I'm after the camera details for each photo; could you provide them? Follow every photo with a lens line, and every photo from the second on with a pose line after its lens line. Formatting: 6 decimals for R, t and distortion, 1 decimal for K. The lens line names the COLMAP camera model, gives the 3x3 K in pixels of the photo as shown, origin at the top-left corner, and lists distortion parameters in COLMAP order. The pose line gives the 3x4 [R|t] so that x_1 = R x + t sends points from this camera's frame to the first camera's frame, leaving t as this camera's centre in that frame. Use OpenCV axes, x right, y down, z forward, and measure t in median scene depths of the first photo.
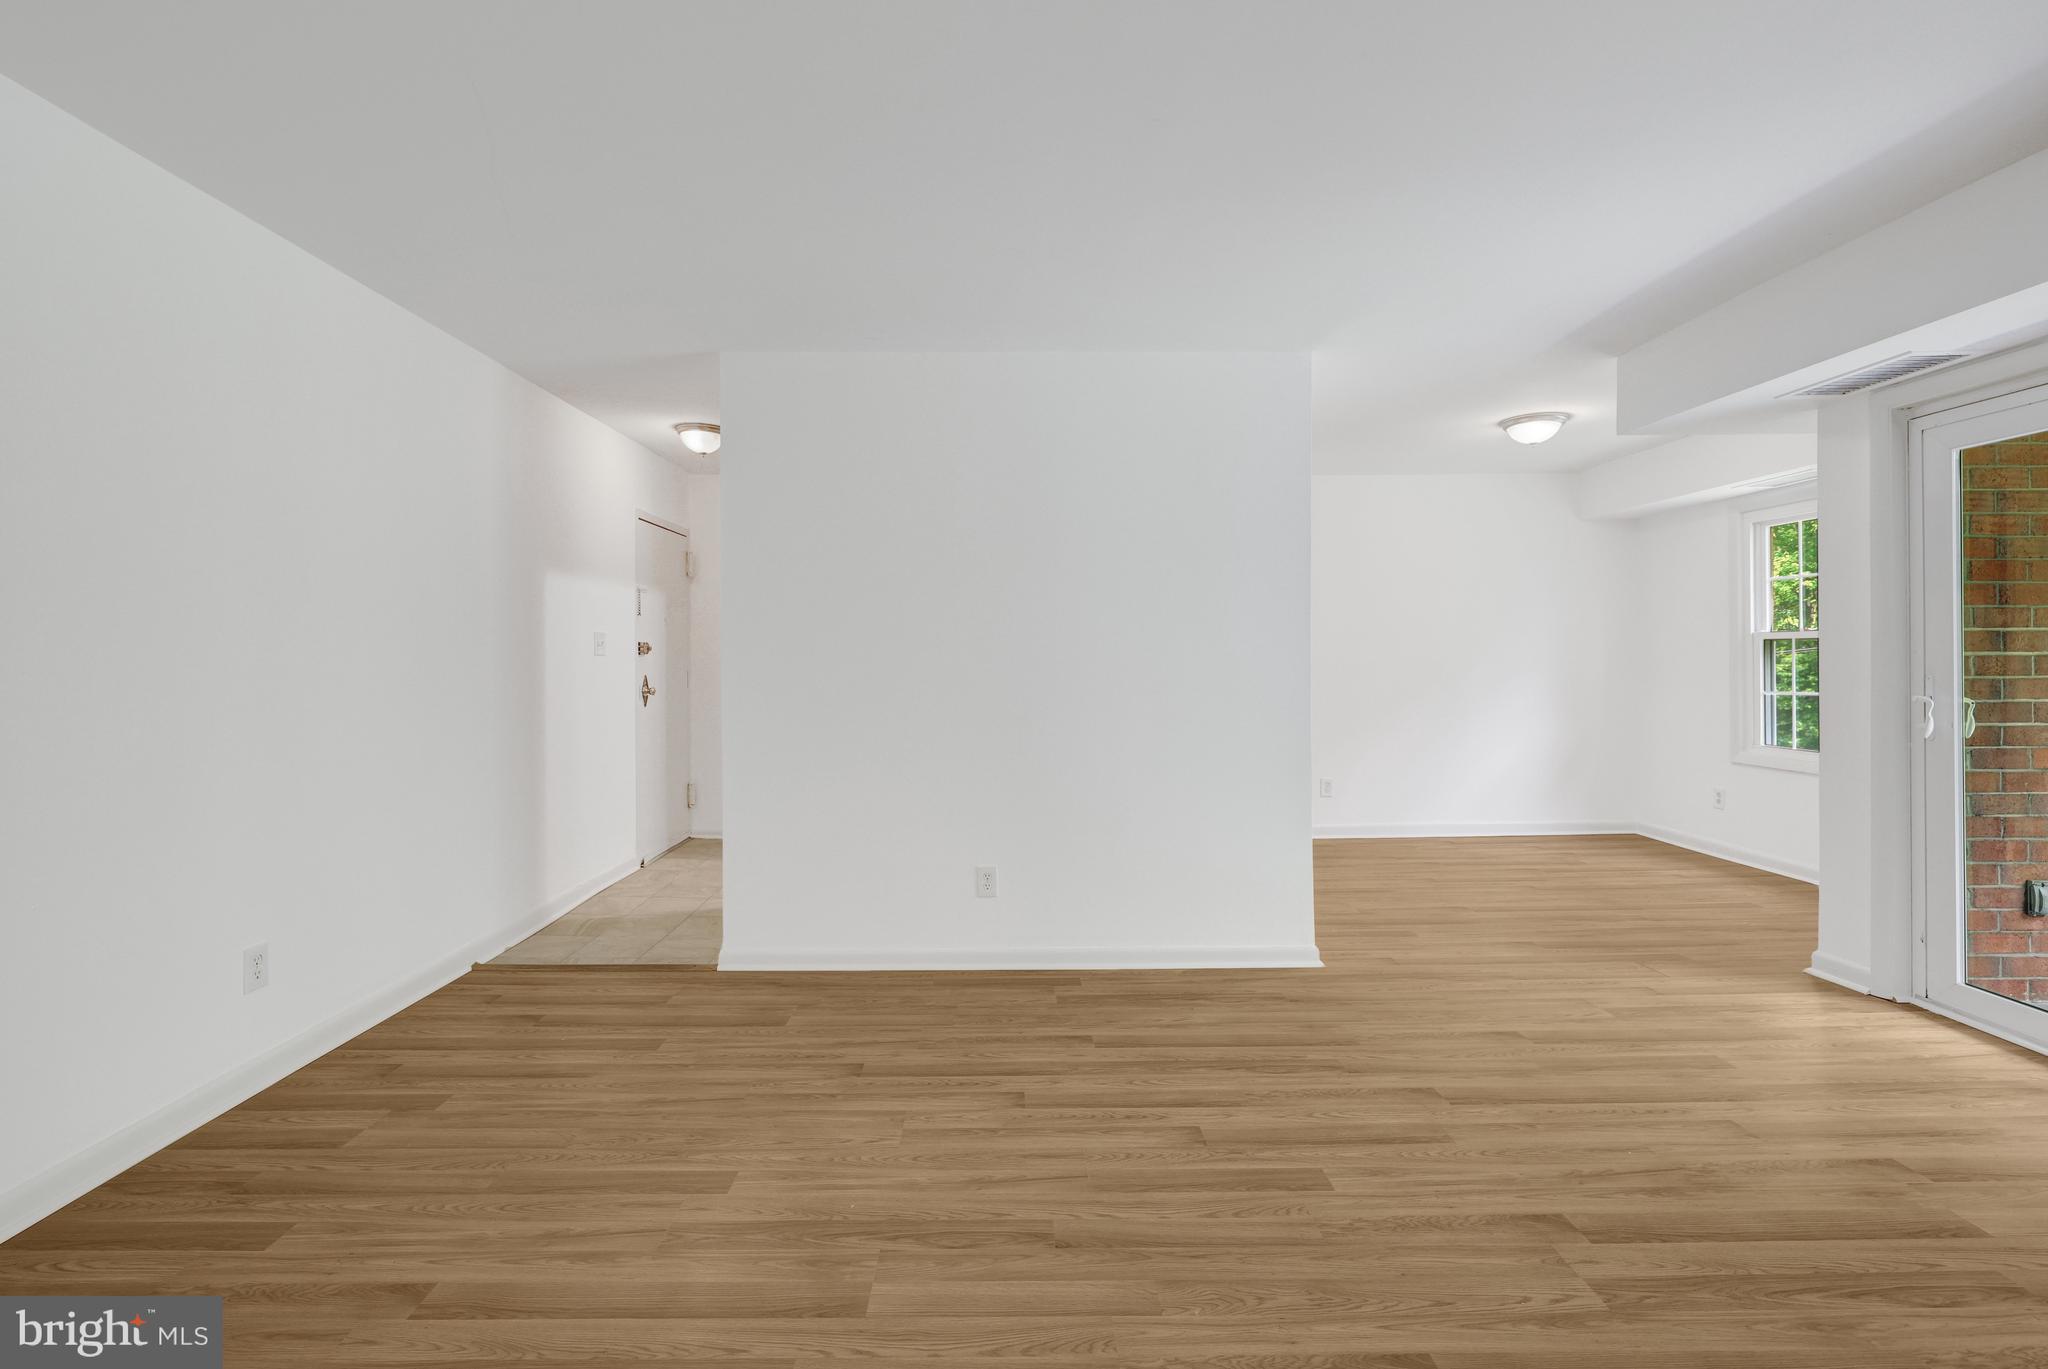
lens RADIAL K [[922.1, 0, 1008.1], [0, 922.1, 661.5], [0, 0, 1]] dist [-0.000814, 0.000386]
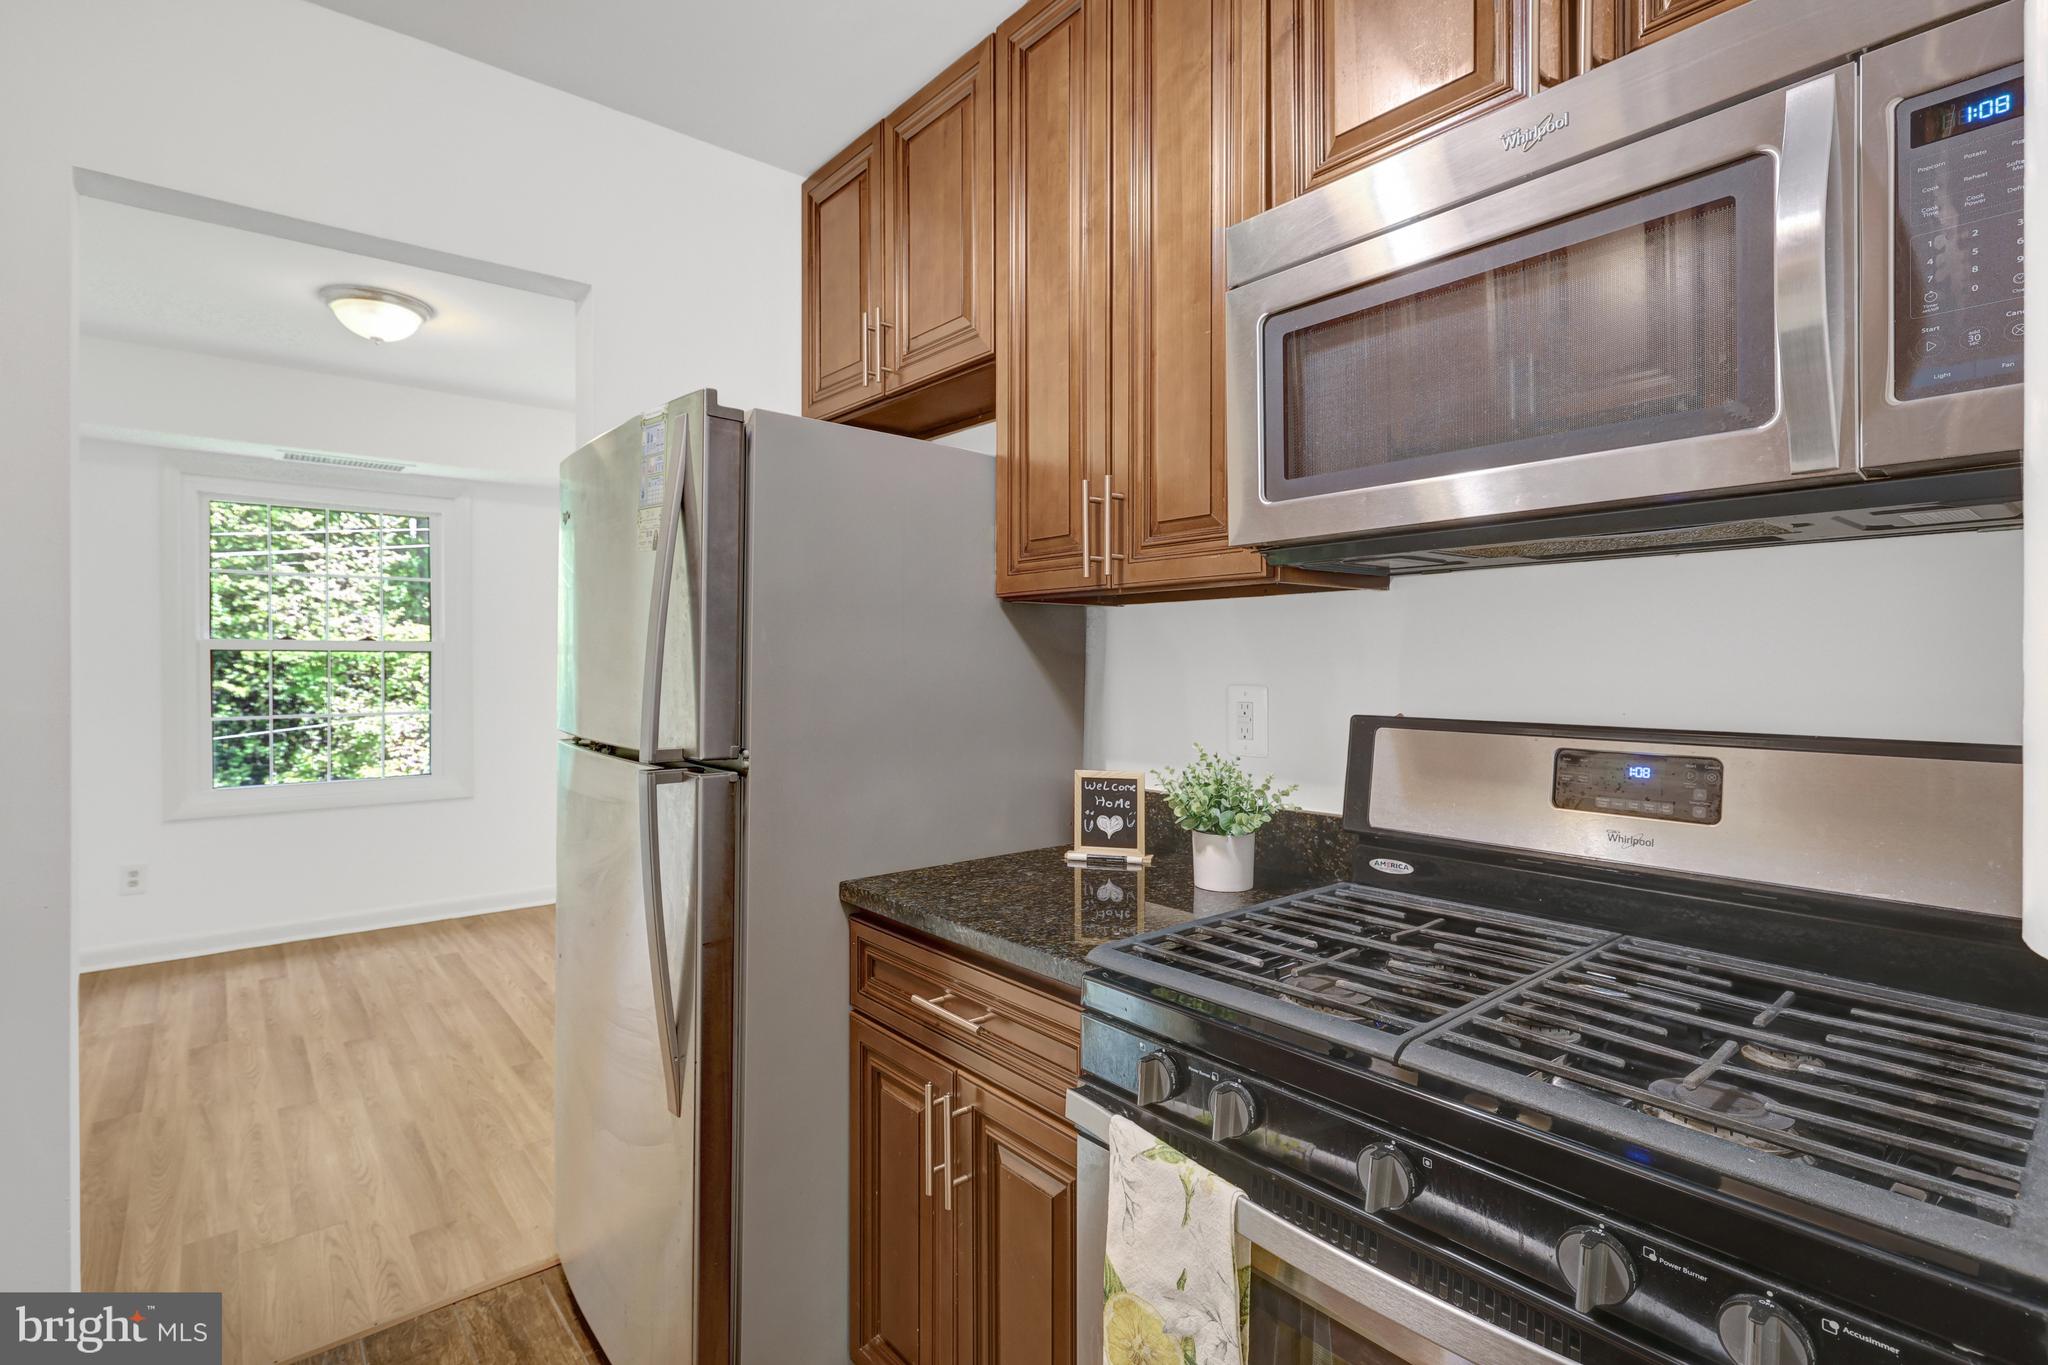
lens RADIAL K [[962.2, 0, 1008.5], [0, 962.2, 668.0], [0, 0, 1]] dist [-0.000049, -0.000136]
pose [[-0.633675, -0.001397, 0.773598, -0.360433], [0.003026, 0.999986, 0.004285, -0.017081], [-0.773593, 0.005056, -0.633662, 1.757578]]
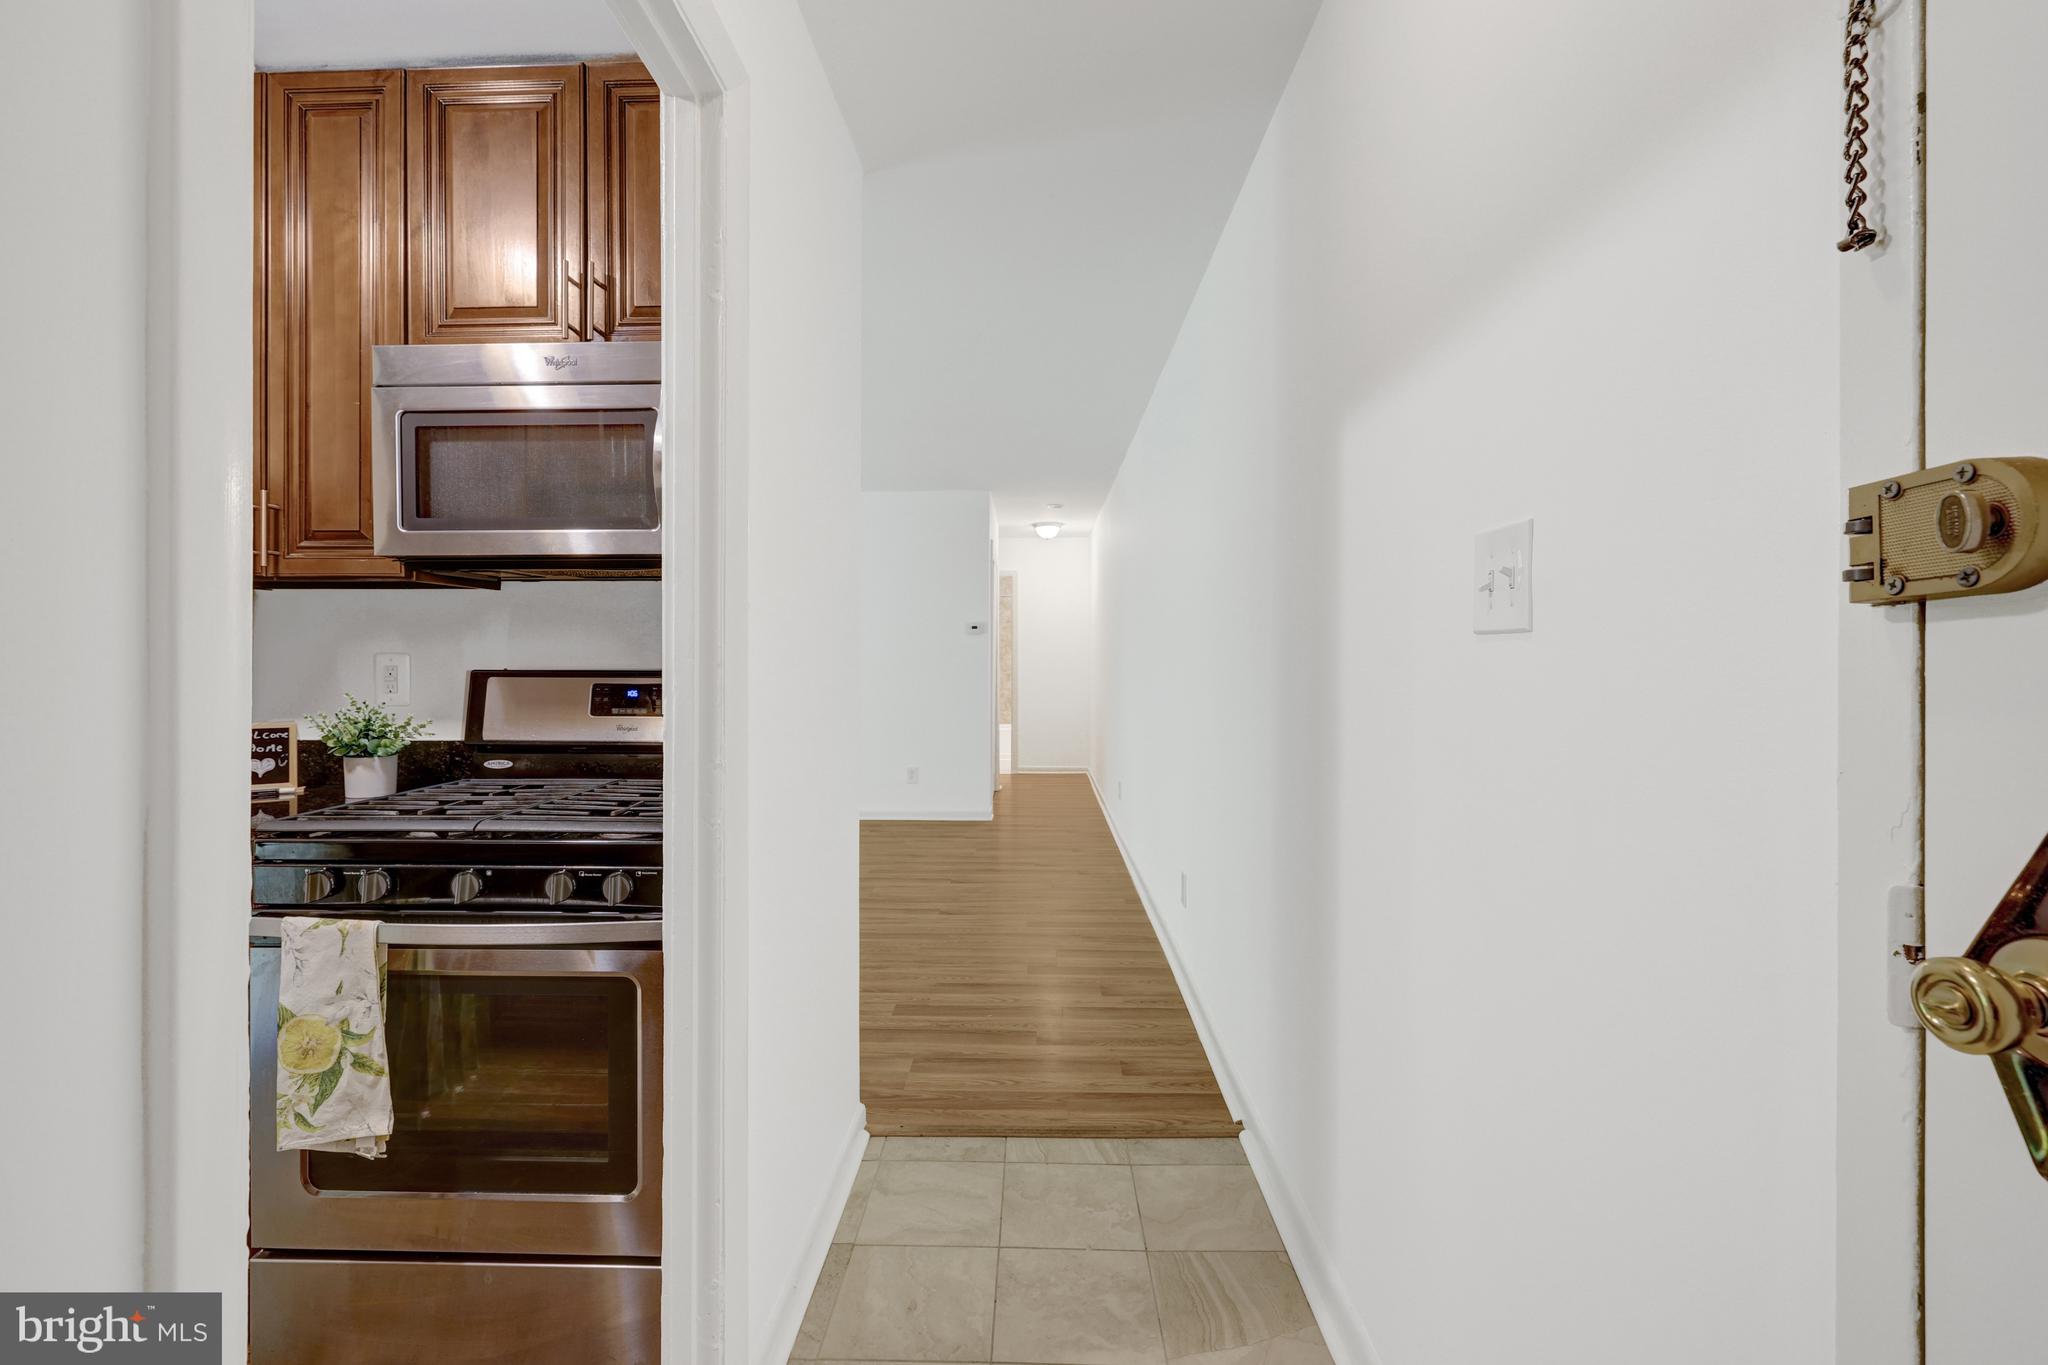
lens RADIAL K [[874.0, 0, 1007.9], [0, 874.0, 658.1], [0, 0, 1]] dist [-0.001397, 0.000138]
pose [[-0.999219, 0.000375, 0.039521, -0.538735], [0.000539, 0.999991, 0.004141, -0.002531], [-0.039519, 0.004160, -0.999210, 1.978632]]
